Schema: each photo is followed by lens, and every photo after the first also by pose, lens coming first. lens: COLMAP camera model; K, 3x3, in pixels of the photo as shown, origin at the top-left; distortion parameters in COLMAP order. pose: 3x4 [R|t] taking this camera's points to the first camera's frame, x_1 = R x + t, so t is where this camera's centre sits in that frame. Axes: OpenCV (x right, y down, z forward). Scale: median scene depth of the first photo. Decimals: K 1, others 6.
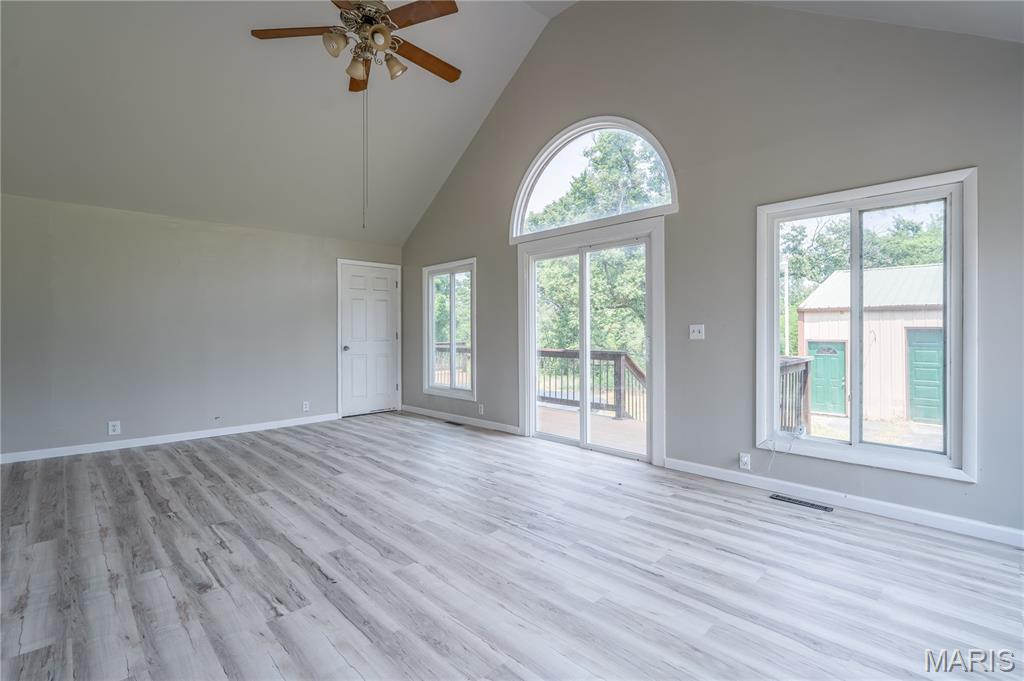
lens RADIAL K [[465.8, 0, 516.7], [0, 465.8, 334.8], [0, 0, 1]] dist [-0.001838, -0.000353]
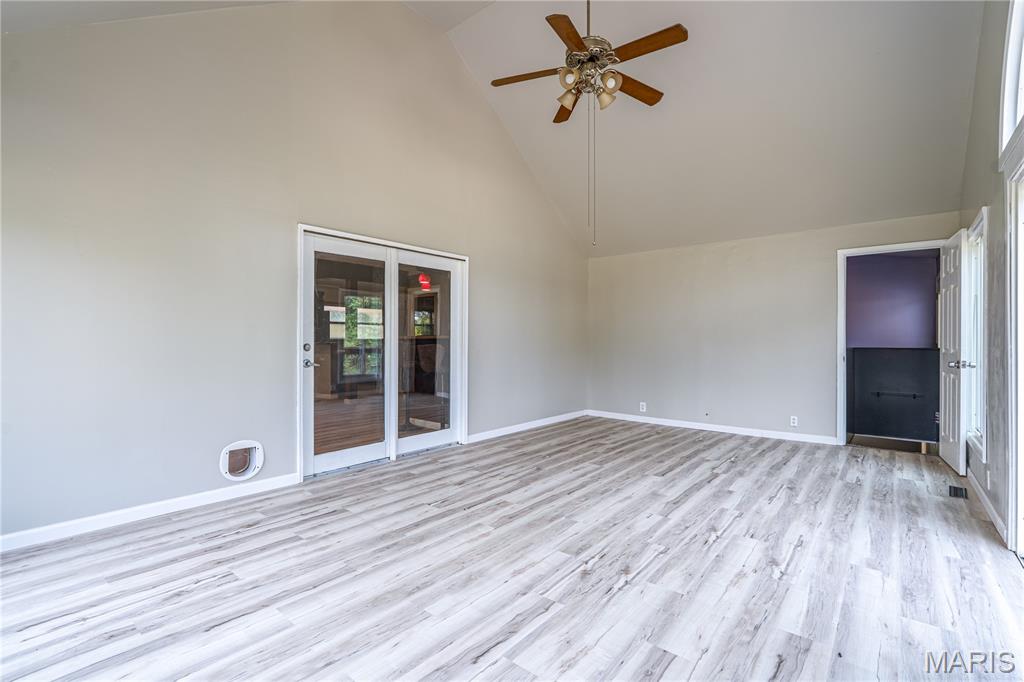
lens RADIAL K [[465.8, 0, 515.6], [0, 465.8, 342.6], [0, 0, 1]] dist [-0.001838, -0.000353]
pose [[0.099113, 0.006890, -0.995052, 0.817345], [-0.003352, 0.999973, 0.006590, -0.007175], [0.995071, 0.002682, 0.099133, 0.755292]]
